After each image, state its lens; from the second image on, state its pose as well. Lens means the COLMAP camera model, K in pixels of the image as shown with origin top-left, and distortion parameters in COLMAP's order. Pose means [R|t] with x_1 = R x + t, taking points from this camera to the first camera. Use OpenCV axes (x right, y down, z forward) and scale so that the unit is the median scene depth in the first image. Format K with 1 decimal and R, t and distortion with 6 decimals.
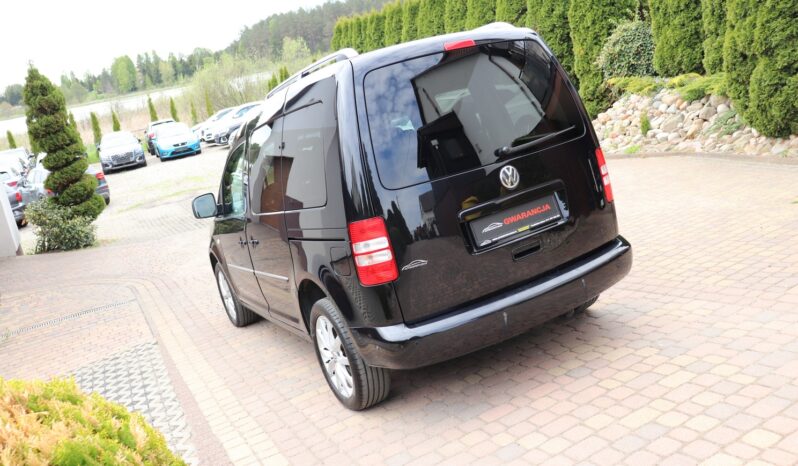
lens RADIAL K [[662.5, 0, 390.6], [0, 662.5, 232.1], [0, 0, 1]] dist [-0.191434, 0.184779]
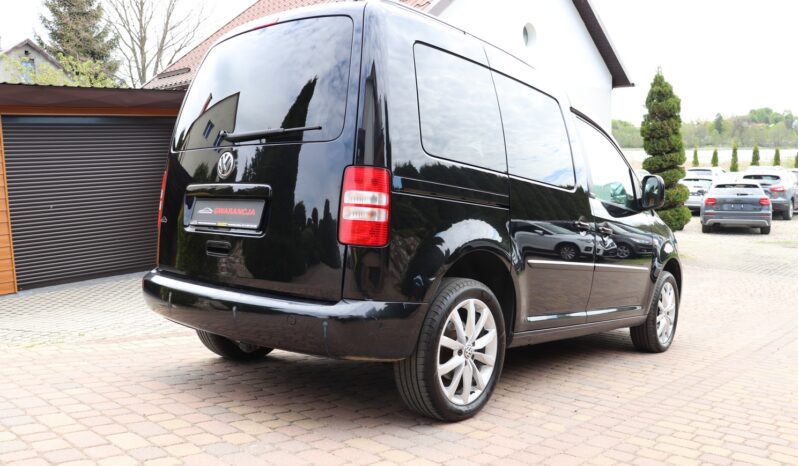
lens RADIAL K [[662.5, 0, 390.6], [0, 662.5, 232.1], [0, 0, 1]] dist [-0.191434, 0.184779]
pose [[0.356071, 0.265180, -0.896043, 0.468434], [-0.293230, 0.942164, 0.162305, -0.089342], [0.887260, 0.204955, 0.413235, 0.359483]]
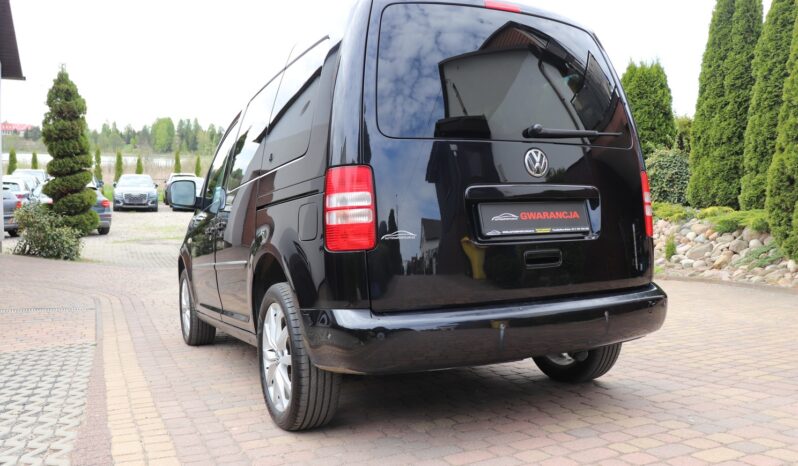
lens RADIAL K [[662.5, 0, 390.6], [0, 662.5, 232.1], [0, 0, 1]] dist [-0.191434, 0.184779]
pose [[0.979474, 0.199712, -0.027305, 0.019010], [-0.201460, 0.965451, -0.165280, 0.070668], [-0.006647, 0.167389, 0.985869, 0.095361]]
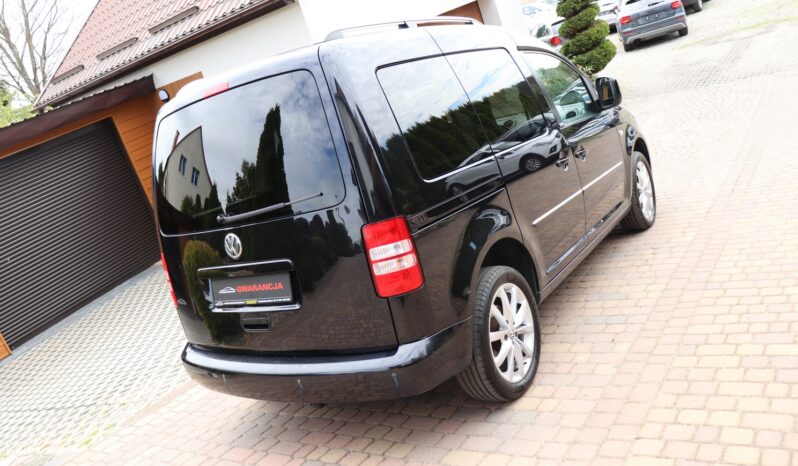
lens RADIAL K [[662.5, 0, 390.6], [0, 662.5, 232.1], [0, 0, 1]] dist [-0.191434, 0.184779]
pose [[0.517426, 0.268476, -0.812521, 0.436746], [0.003435, 0.948850, 0.315710, -0.165079], [0.855721, -0.166147, 0.490037, 0.316095]]
